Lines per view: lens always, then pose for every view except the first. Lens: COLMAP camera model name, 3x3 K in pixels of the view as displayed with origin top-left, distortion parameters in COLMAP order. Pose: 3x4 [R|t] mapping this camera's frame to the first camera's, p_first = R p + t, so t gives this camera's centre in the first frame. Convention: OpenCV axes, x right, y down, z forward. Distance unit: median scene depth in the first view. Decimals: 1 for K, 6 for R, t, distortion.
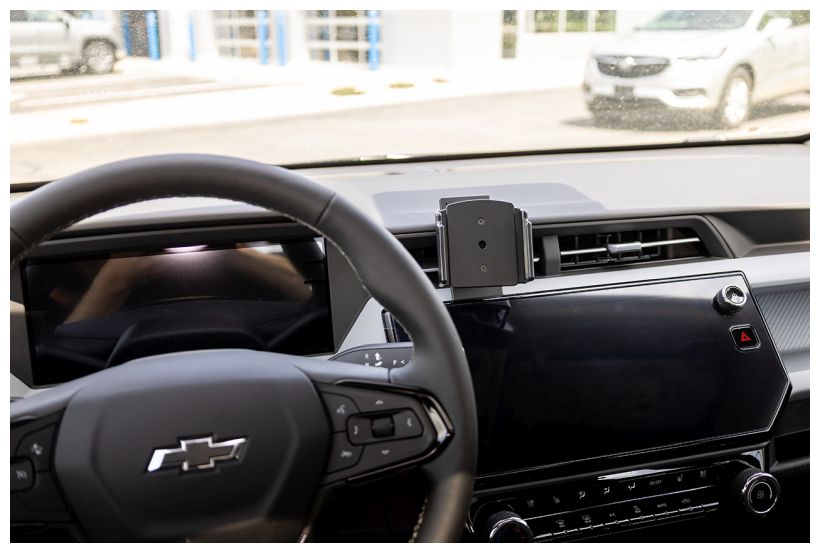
lens RADIAL K [[888.4, 0, 410.4], [0, 888.4, 262.4], [0, 0, 1]] dist [-0.006404, -0.009262]
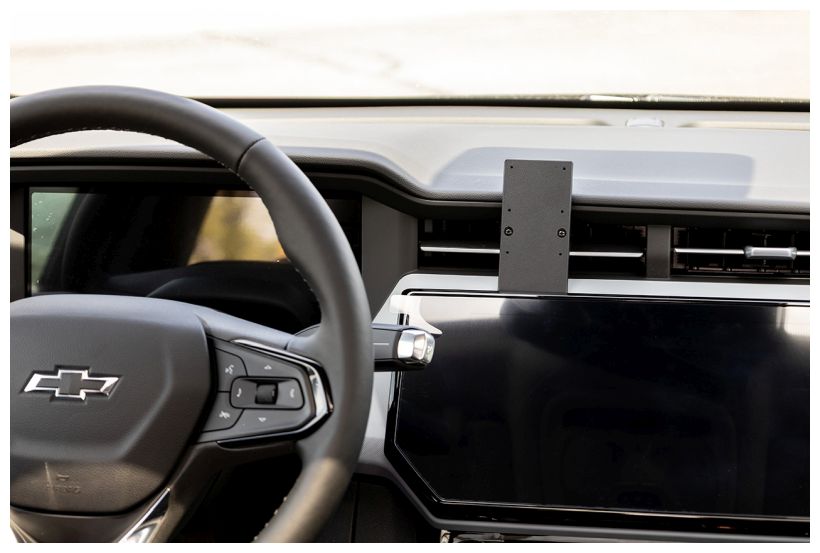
lens RADIAL K [[1848.3, 0, 410.0], [0, 1848.3, 276.5], [0, 0, 1]] dist [0.025635, 0.300848]
pose [[0.903457, 0.116396, -0.412574, 0.885772], [-0.116714, 0.992863, 0.024526, -0.001175], [0.412484, 0.025995, 0.910594, -0.697509]]
